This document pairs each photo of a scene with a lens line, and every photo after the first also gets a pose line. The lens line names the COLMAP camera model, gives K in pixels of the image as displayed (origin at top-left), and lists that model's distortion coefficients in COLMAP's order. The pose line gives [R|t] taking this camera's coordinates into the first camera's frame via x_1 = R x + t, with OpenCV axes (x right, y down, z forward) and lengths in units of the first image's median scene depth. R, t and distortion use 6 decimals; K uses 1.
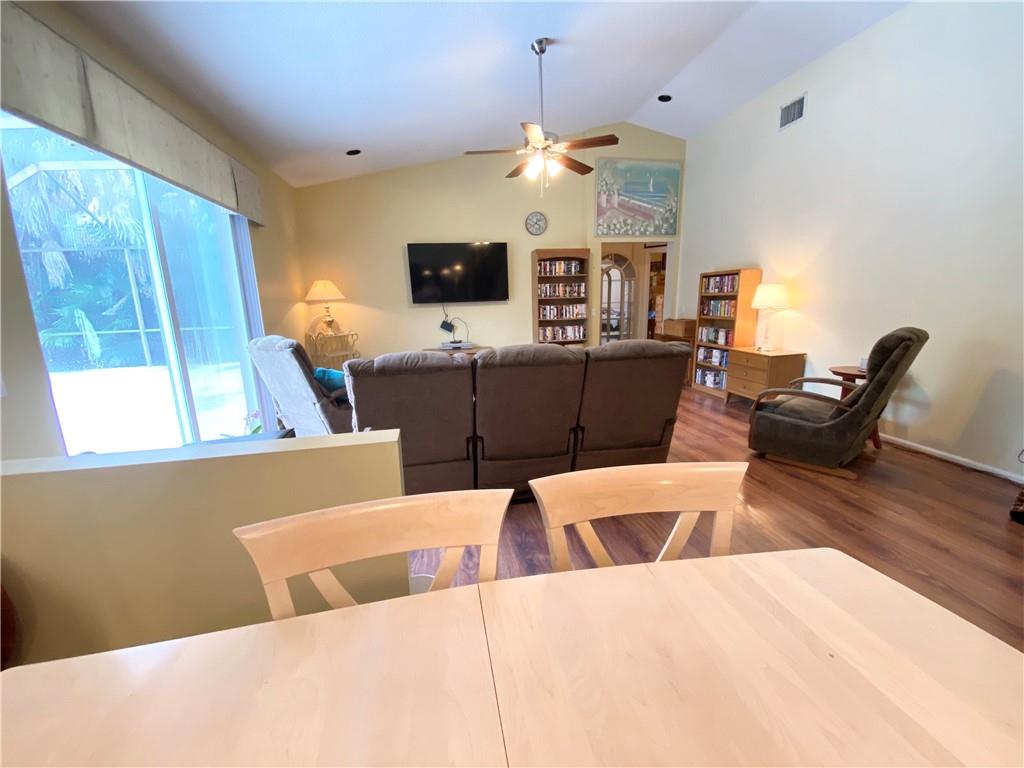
lens RADIAL K [[412.9, 0, 510.9], [0, 412.9, 391.7], [0, 0, 1]] dist [0.001019, -0.000032]
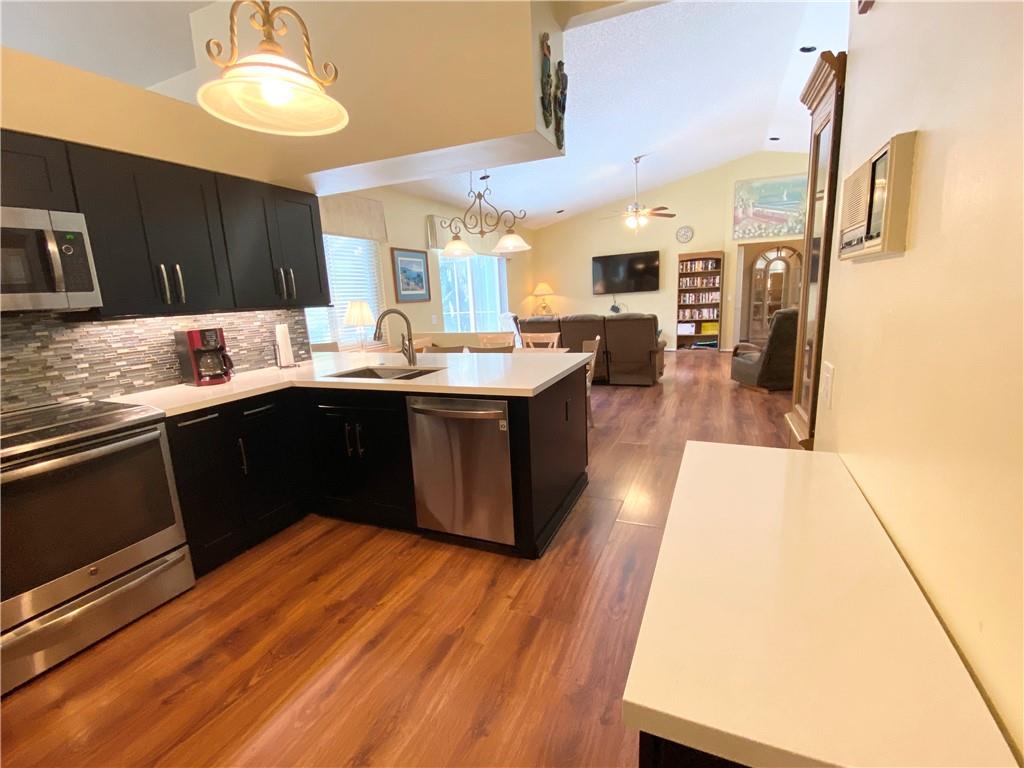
lens RADIAL K [[449.2, 0, 522.5], [0, 449.2, 386.3], [0, 0, 1]] dist [-0.000588, -0.023912]
pose [[0.840997, 0.093597, -0.532882, 0.452596], [-0.091805, 0.995327, 0.029934, 0.104381], [0.533193, 0.023747, 0.845660, -0.550628]]
